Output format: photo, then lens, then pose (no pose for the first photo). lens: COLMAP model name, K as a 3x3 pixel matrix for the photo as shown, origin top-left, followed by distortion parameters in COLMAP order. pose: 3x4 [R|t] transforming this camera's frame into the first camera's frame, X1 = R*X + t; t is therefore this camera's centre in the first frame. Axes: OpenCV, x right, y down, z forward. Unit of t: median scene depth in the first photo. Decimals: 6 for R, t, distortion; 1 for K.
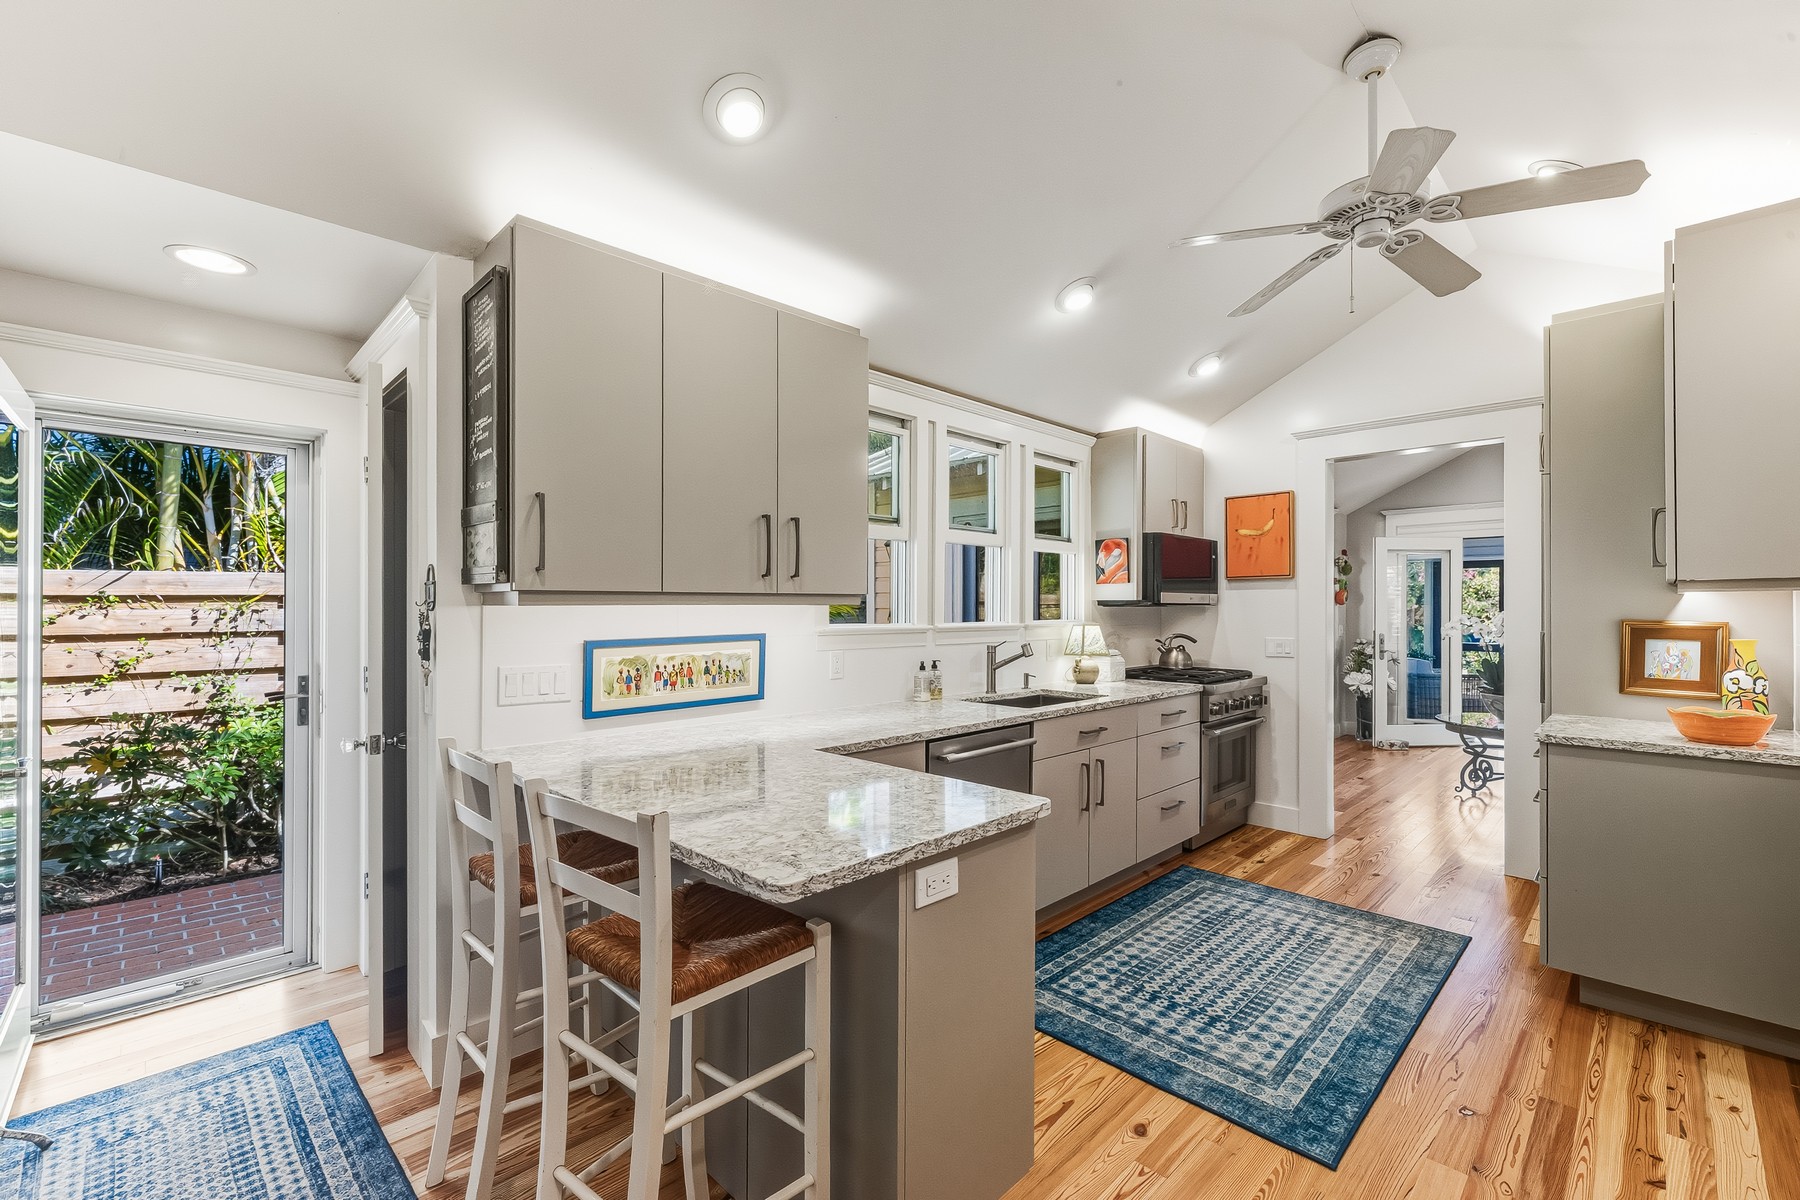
lens RADIAL K [[745.9, 0, 893.6], [0, 745.9, 603.7], [0, 0, 1]] dist [-0.001253, -0.001716]
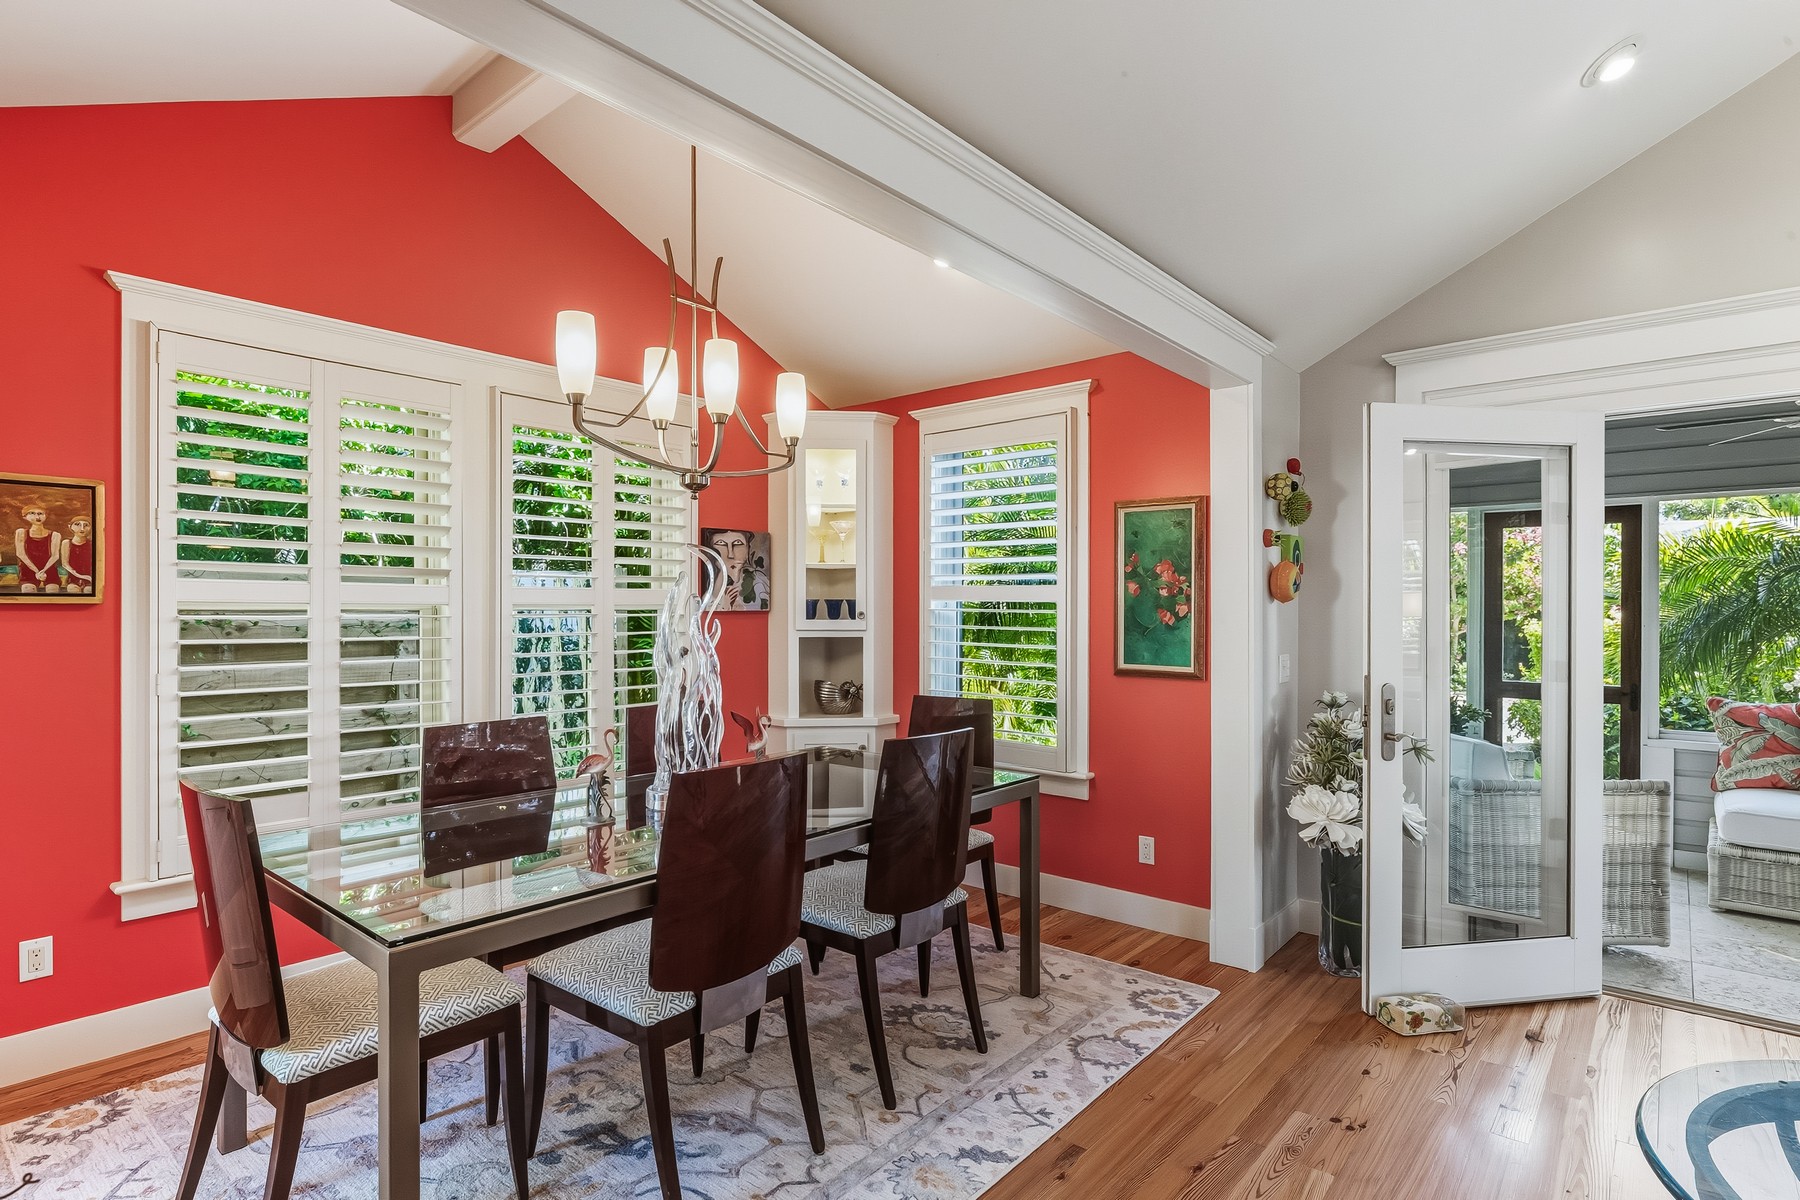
lens RADIAL K [[914.5, 0, 892.6], [0, 914.5, 608.1], [0, 0, 1]] dist [-0.002752, -0.000209]
pose [[0.995314, -0.000657, 0.096698, 0.368750], [0.000478, 0.999998, 0.001883, 0.003709], [-0.096699, -0.001828, 0.995312, 0.574672]]
